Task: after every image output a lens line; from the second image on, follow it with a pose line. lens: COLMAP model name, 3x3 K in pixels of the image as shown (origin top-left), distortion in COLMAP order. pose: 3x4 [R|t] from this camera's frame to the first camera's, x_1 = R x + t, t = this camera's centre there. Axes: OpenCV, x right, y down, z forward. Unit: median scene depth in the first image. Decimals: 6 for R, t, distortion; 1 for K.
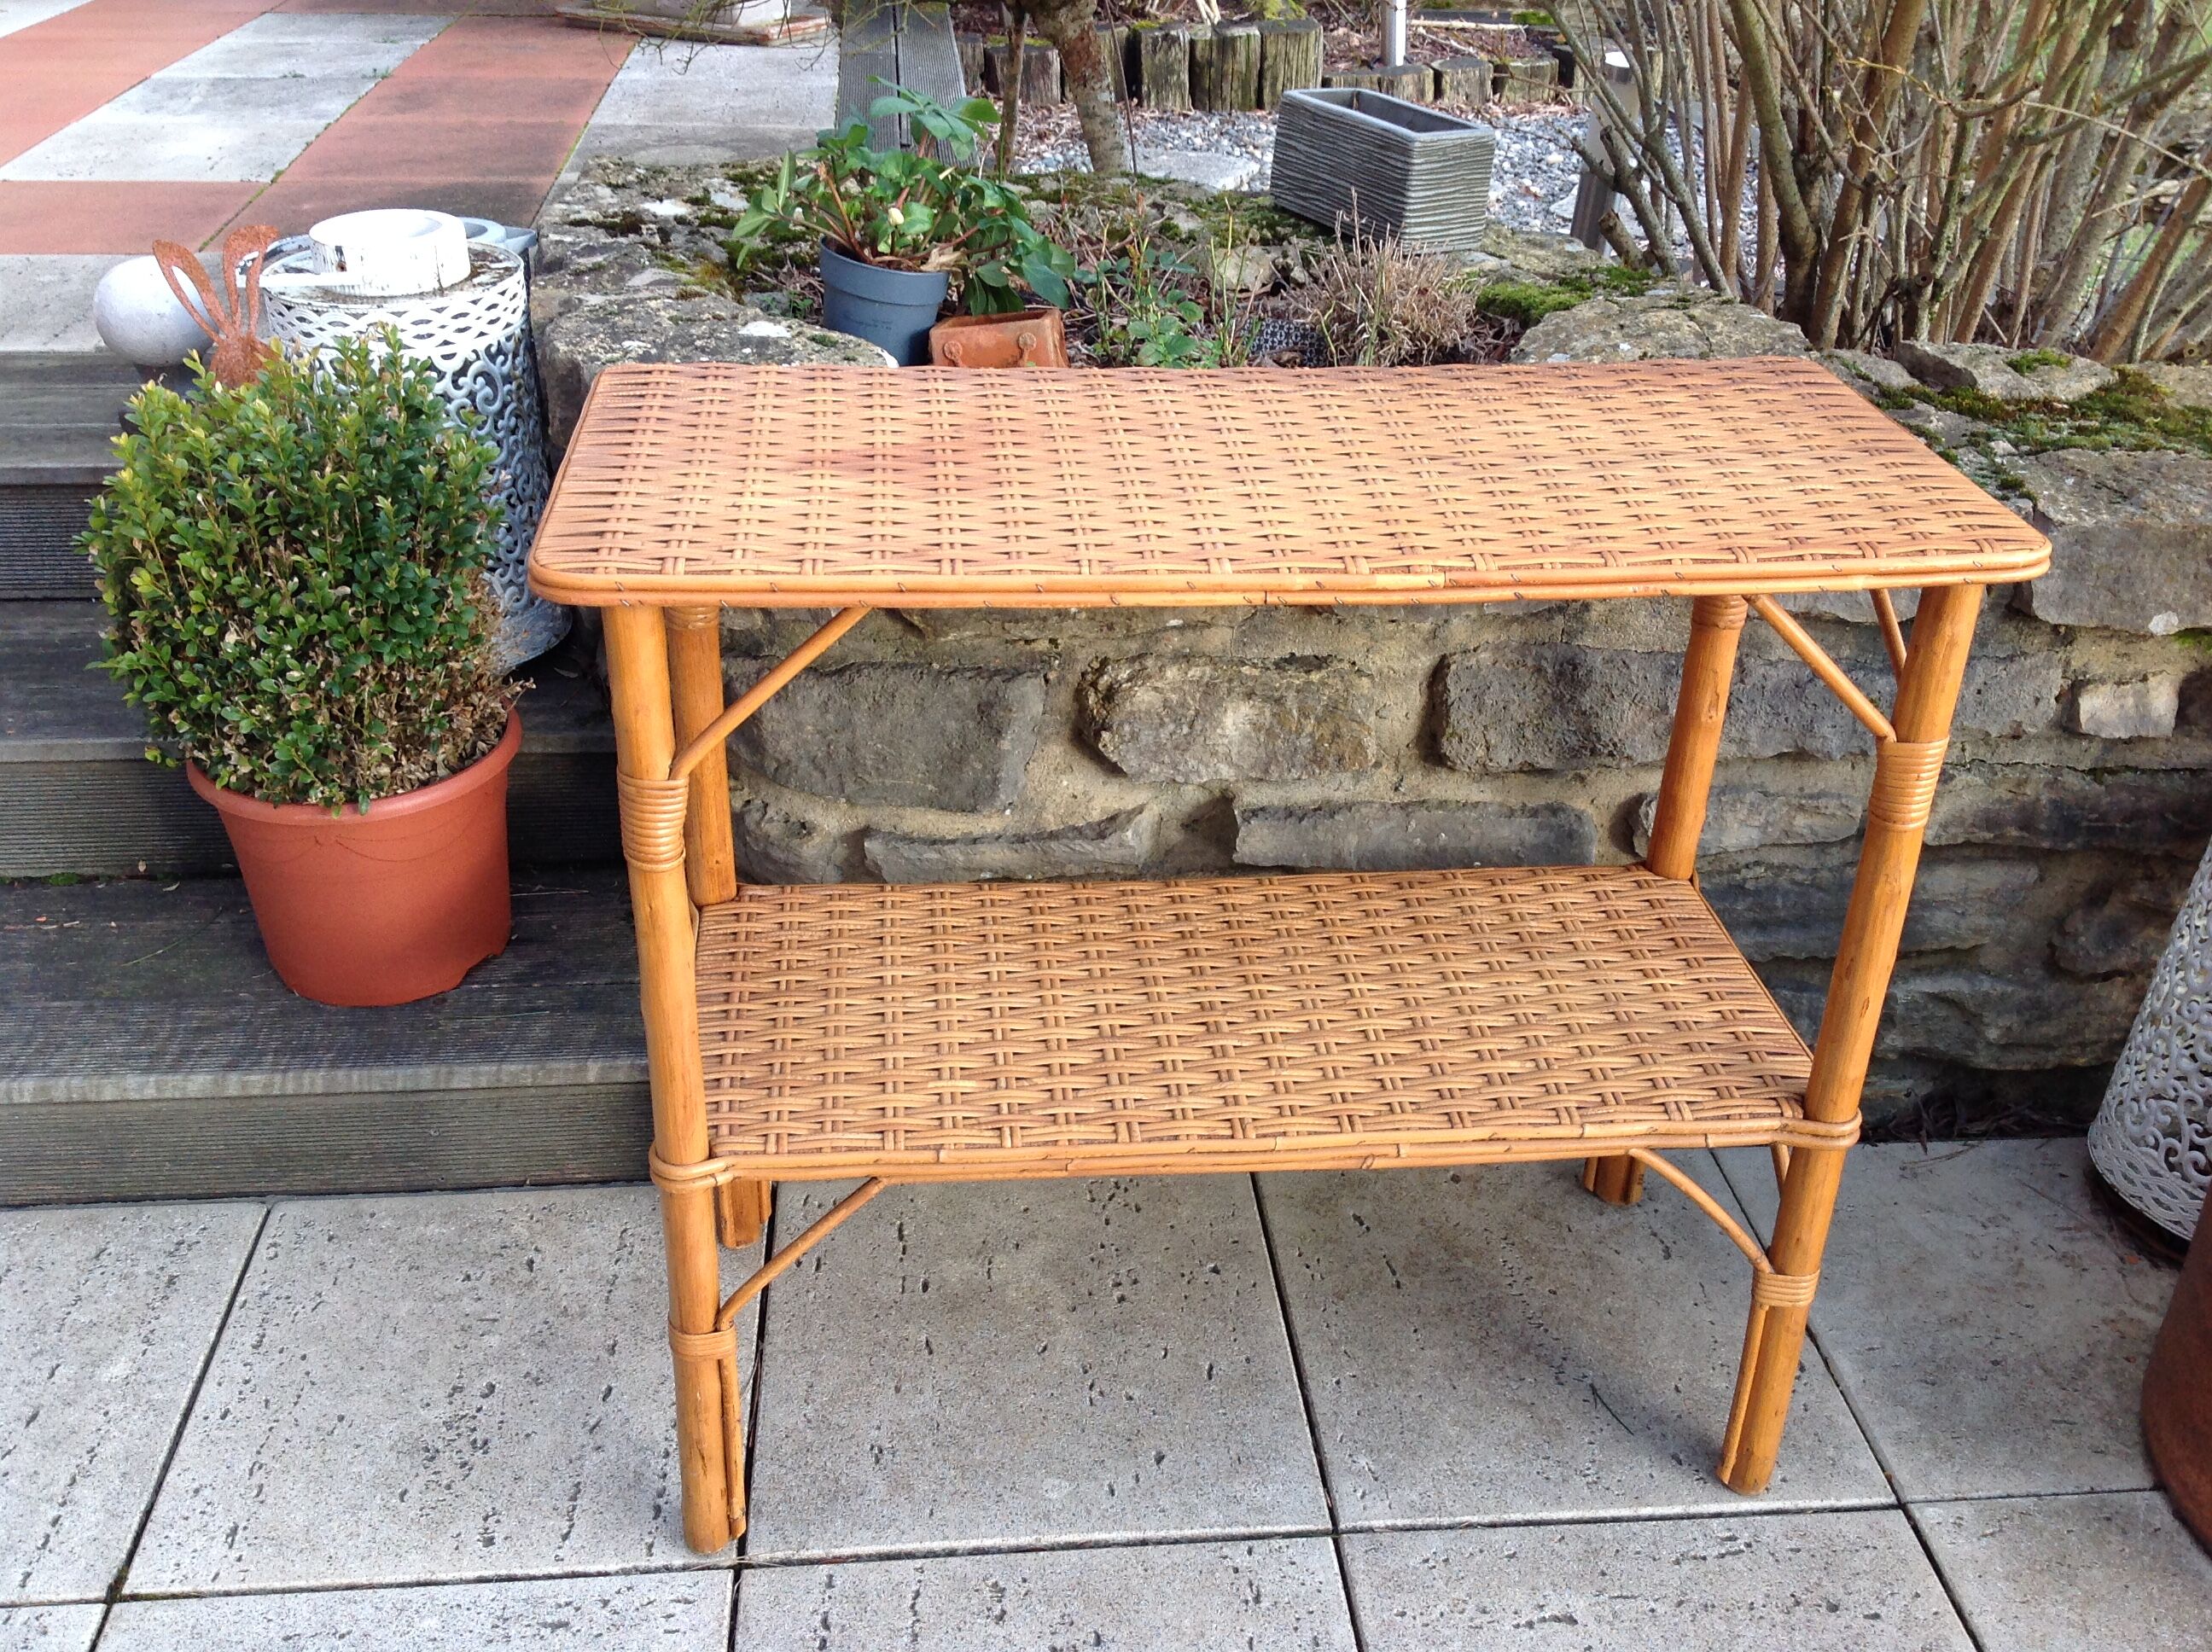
lens RADIAL K [[2120.5, 0, 1107.2], [0, 2120.5, 797.7], [0, 0, 1]] dist [0.006665, 0.000000]
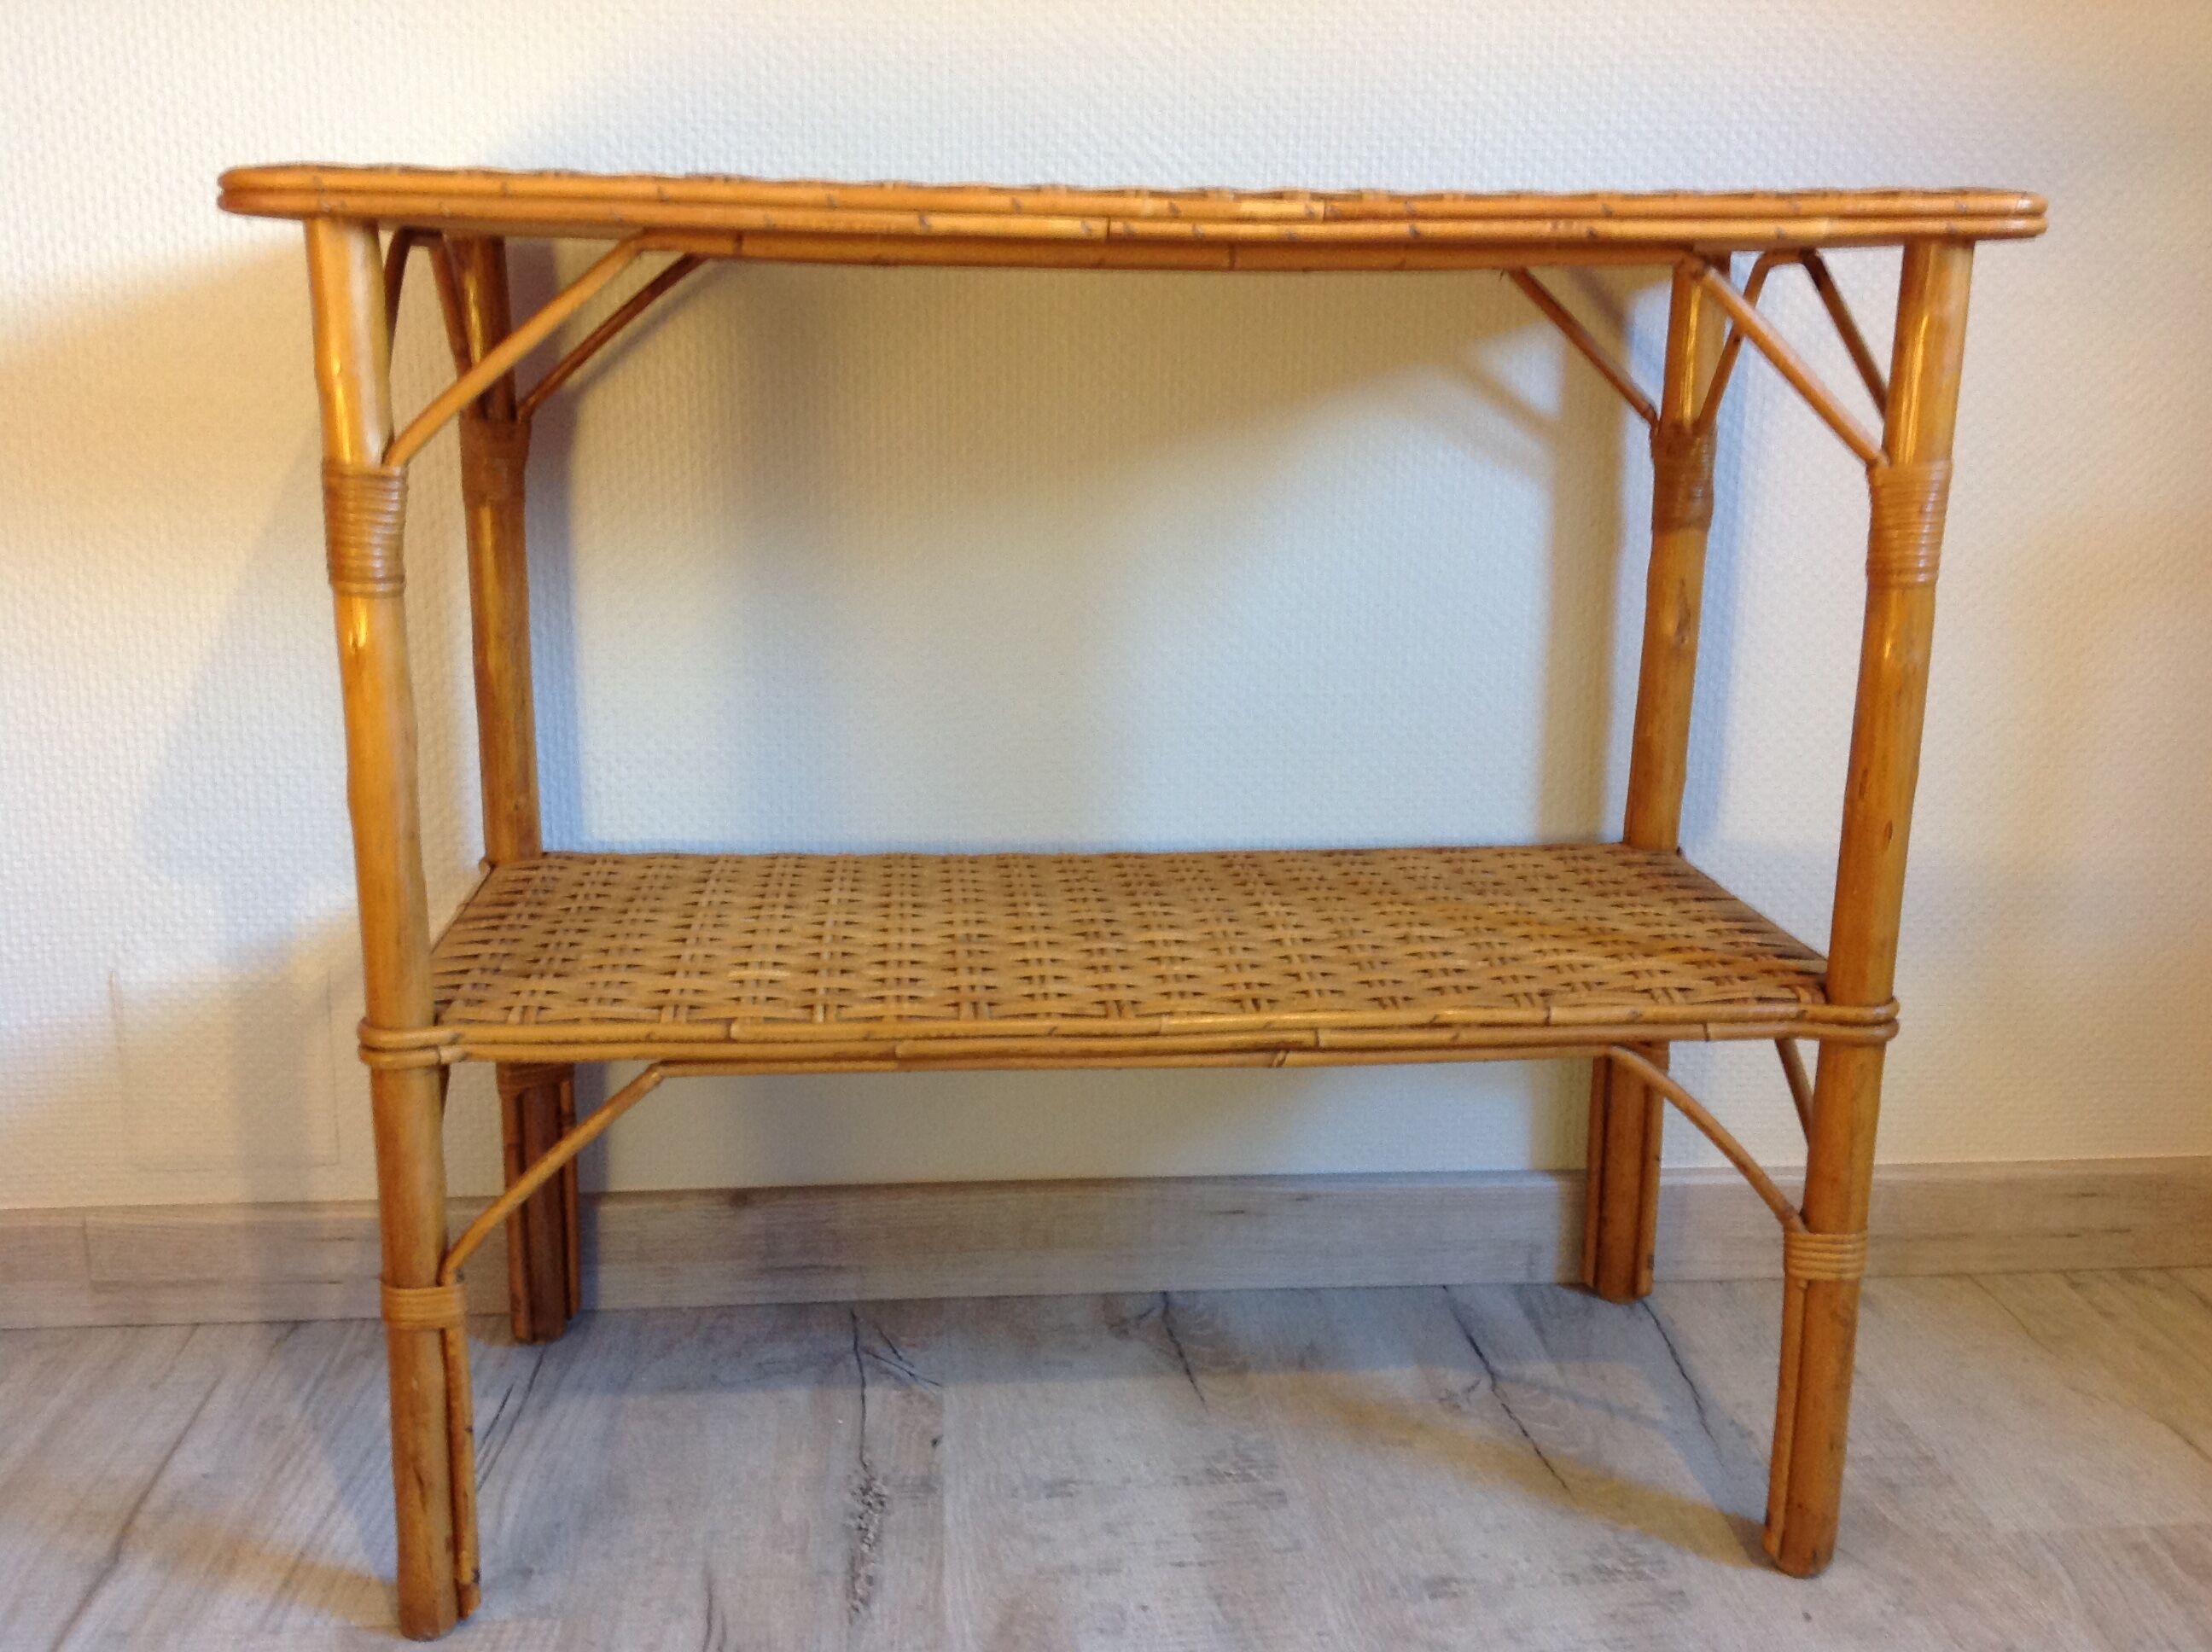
lens RADIAL K [[2120.5, 0, 1121.1], [0, 2120.5, 813.2], [0, 0, 1]] dist [0.006665, 0.000000]
pose [[0.999950, -0.010046, -0.000015, 0.058696], [0.009723, 0.968166, -0.250121, 0.253727], [0.002527, 0.250109, 0.968214, 0.189765]]
